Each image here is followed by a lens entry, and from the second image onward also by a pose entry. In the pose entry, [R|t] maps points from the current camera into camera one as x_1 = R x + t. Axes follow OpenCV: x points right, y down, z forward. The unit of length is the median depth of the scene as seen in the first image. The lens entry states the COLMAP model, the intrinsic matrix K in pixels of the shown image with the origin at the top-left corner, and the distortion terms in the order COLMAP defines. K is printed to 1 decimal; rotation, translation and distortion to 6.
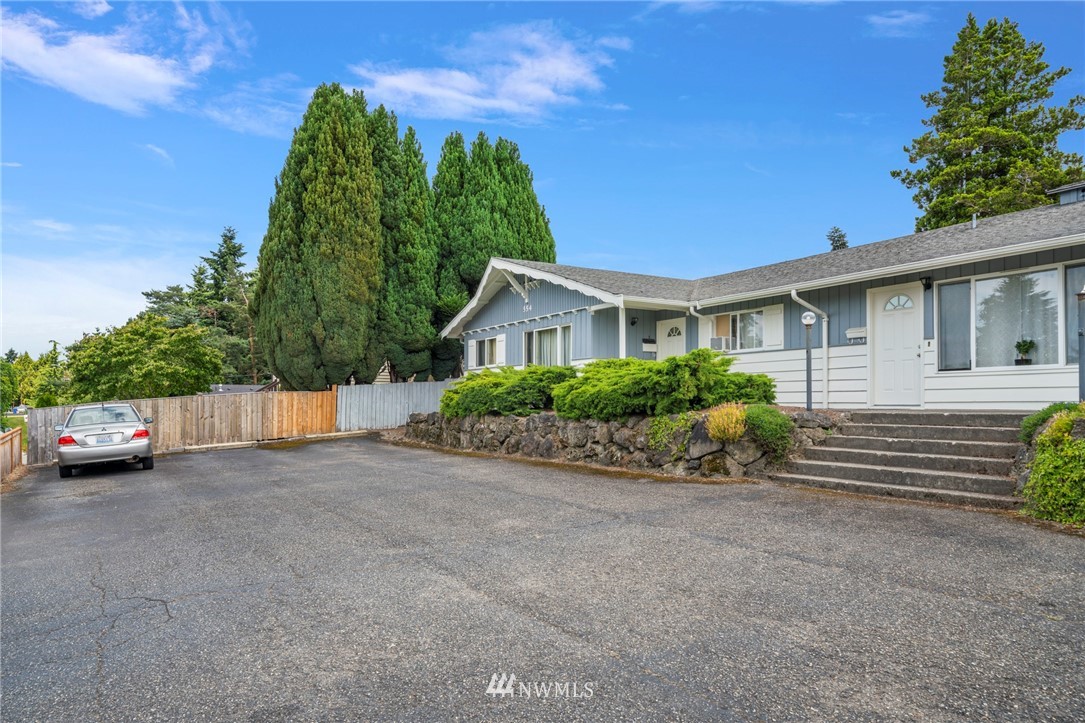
lens RADIAL K [[712.4, 0, 528.6], [0, 712.4, 388.5], [0, 0, 1]] dist [0.002009, 0.000059]
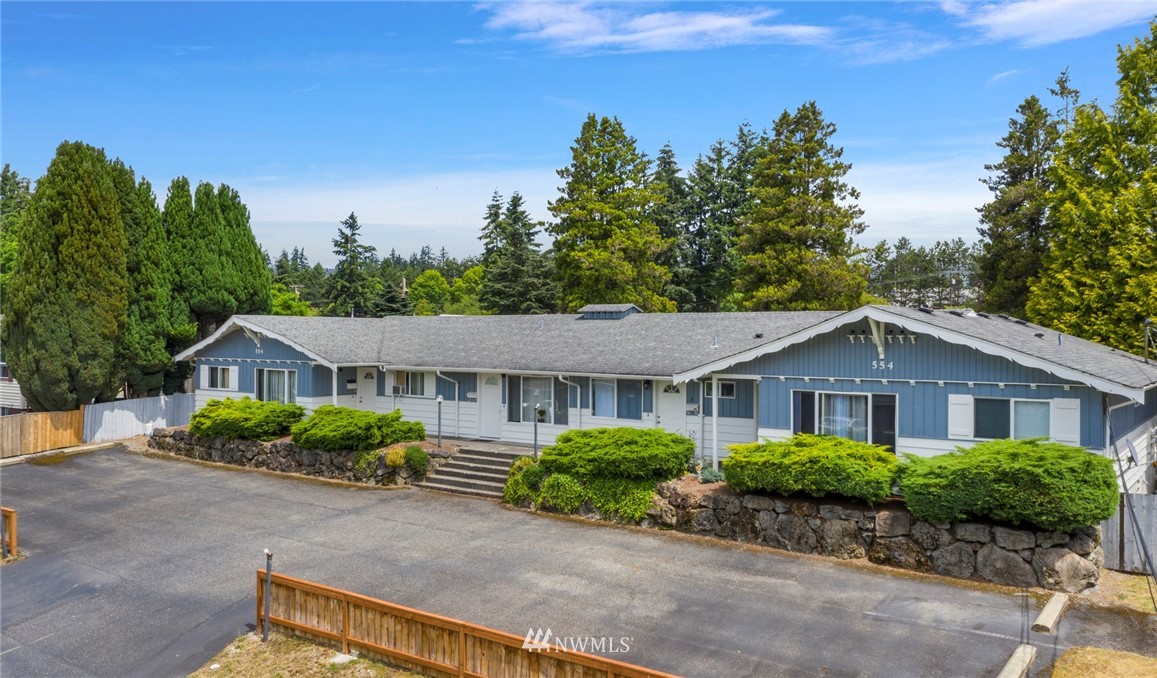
lens RADIAL K [[946.4, 0, 542.5], [0, 946.4, 336.4], [0, 0, 1]] dist [-0.036853, 0.002016]
pose [[0.927022, 0.004338, 0.374983, -0.245593], [-0.013059, 0.999700, 0.020719, -0.263326], [-0.374780, -0.024104, 0.926800, -1.180557]]
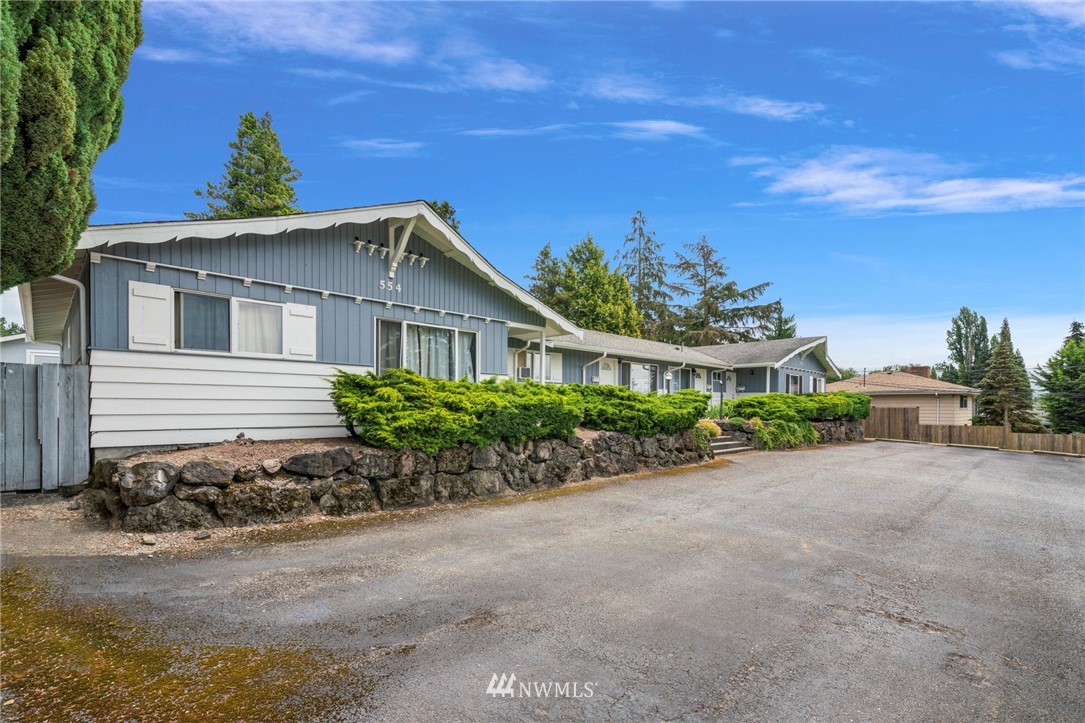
lens RADIAL K [[500.5, 0, 543.7], [0, 500.5, 414.5], [0, 0, 1]] dist [0.002633, -0.000116]
pose [[-0.255844, -0.014164, 0.966614, -0.730171], [-0.025187, 0.999651, 0.007981, 0.005815], [-0.966390, -0.022304, -0.256111, 1.407395]]
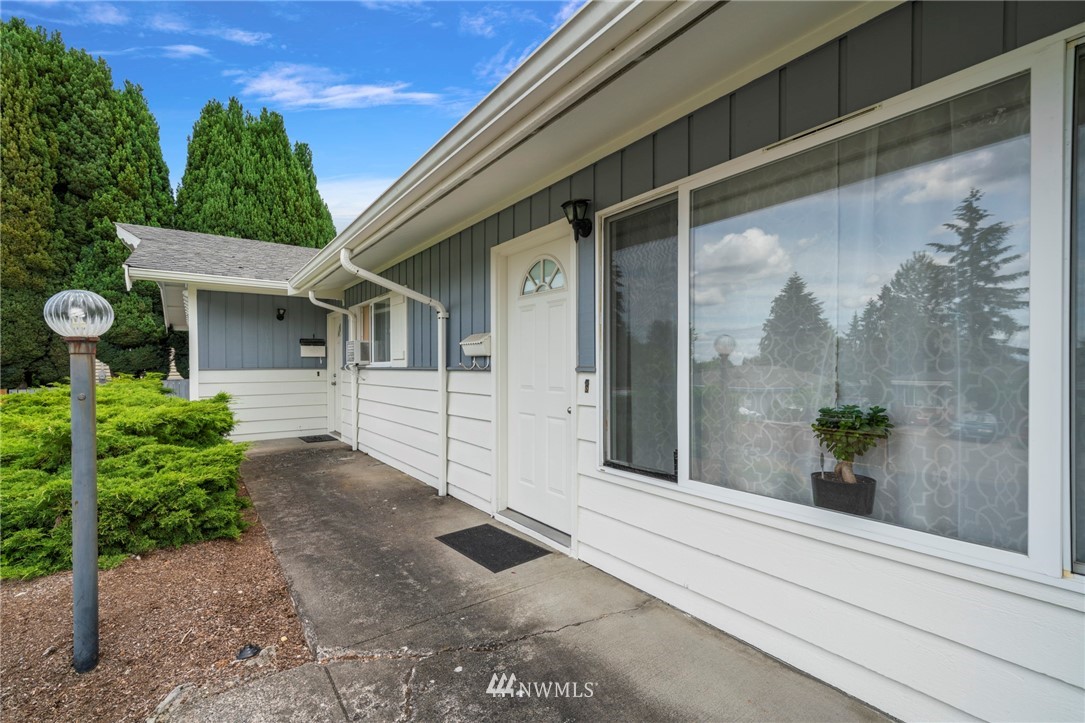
lens RADIAL K [[468.6, 0, 542.5], [0, 468.6, 361.5], [0, 0, 1]] dist [-0.000538, -0.000317]
pose [[0.993330, -0.004238, 0.115229, 0.450014], [0.002798, 0.999916, 0.012649, -0.068735], [-0.115273, -0.012243, 0.993258, 0.671613]]
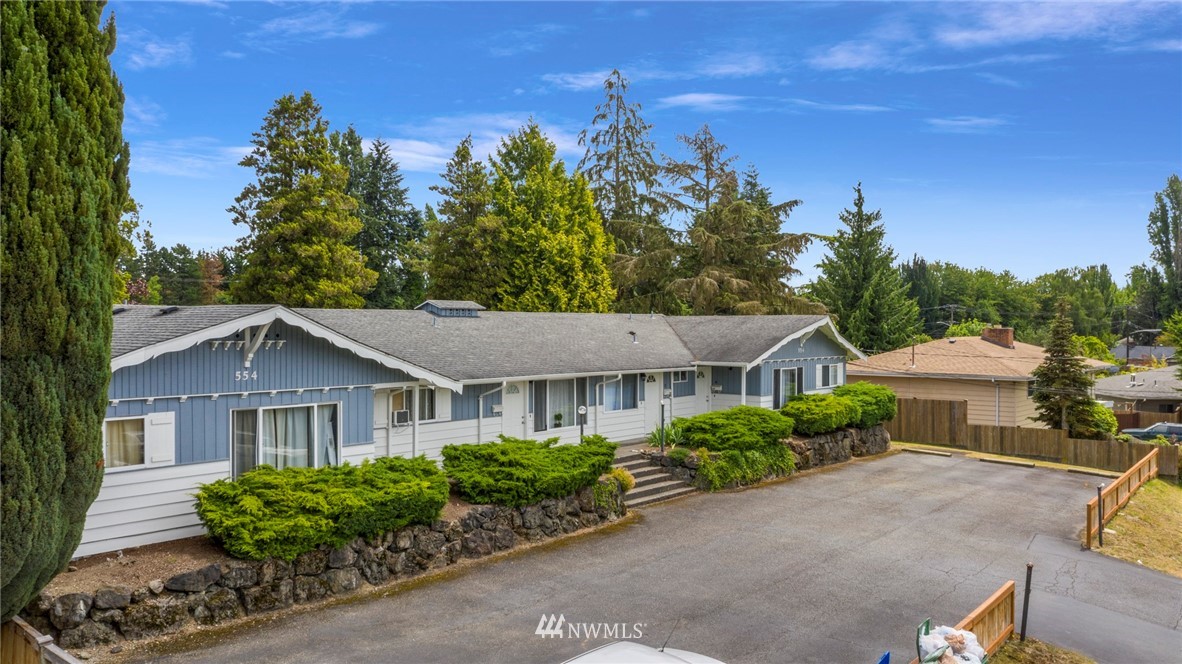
lens RADIAL K [[928.0, 0, 591.0], [0, 928.0, 332.0], [0, 0, 1]] dist [-0.034034, -0.003530]
pose [[-0.352714, -0.007695, 0.935700, -1.348024], [-0.021797, 0.999762, 0.000005, -0.231752], [-0.935477, -0.020394, -0.352798, 1.444406]]
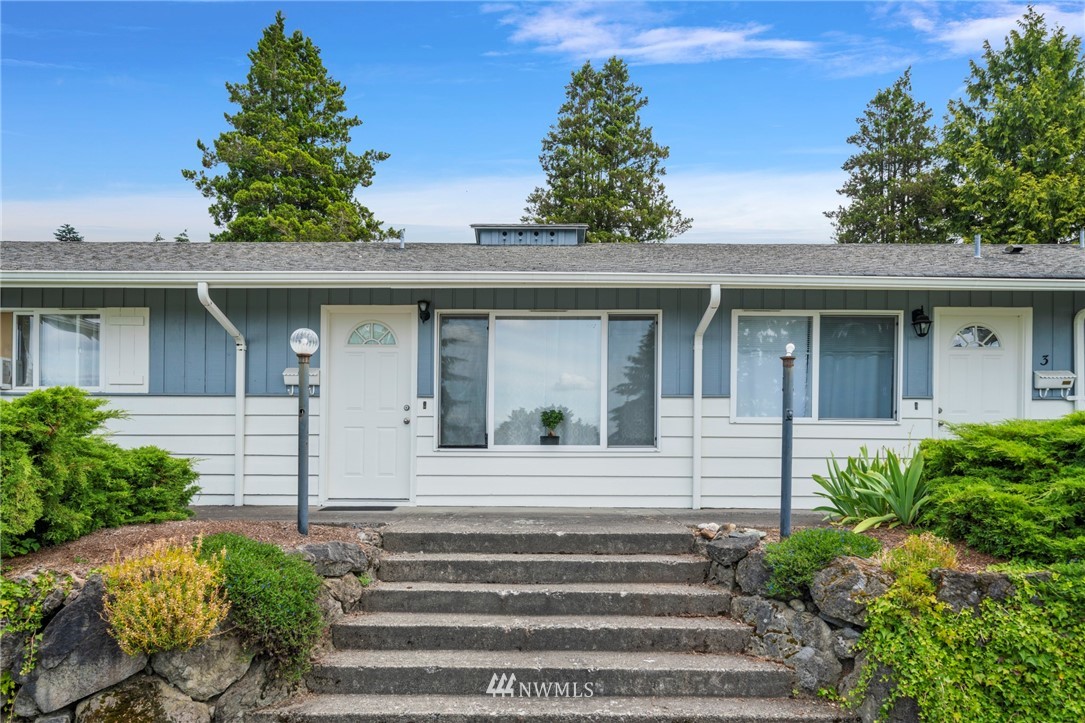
lens RADIAL K [[730.6, 0, 541.2], [0, 730.6, 446.8], [0, 0, 1]] dist [0.004636, 0.003256]
pose [[0.508709, 0.004371, 0.860927, 0.040059], [-0.023984, 0.999671, 0.009096, -0.029379], [-0.860604, -0.025275, 0.508647, 0.503204]]
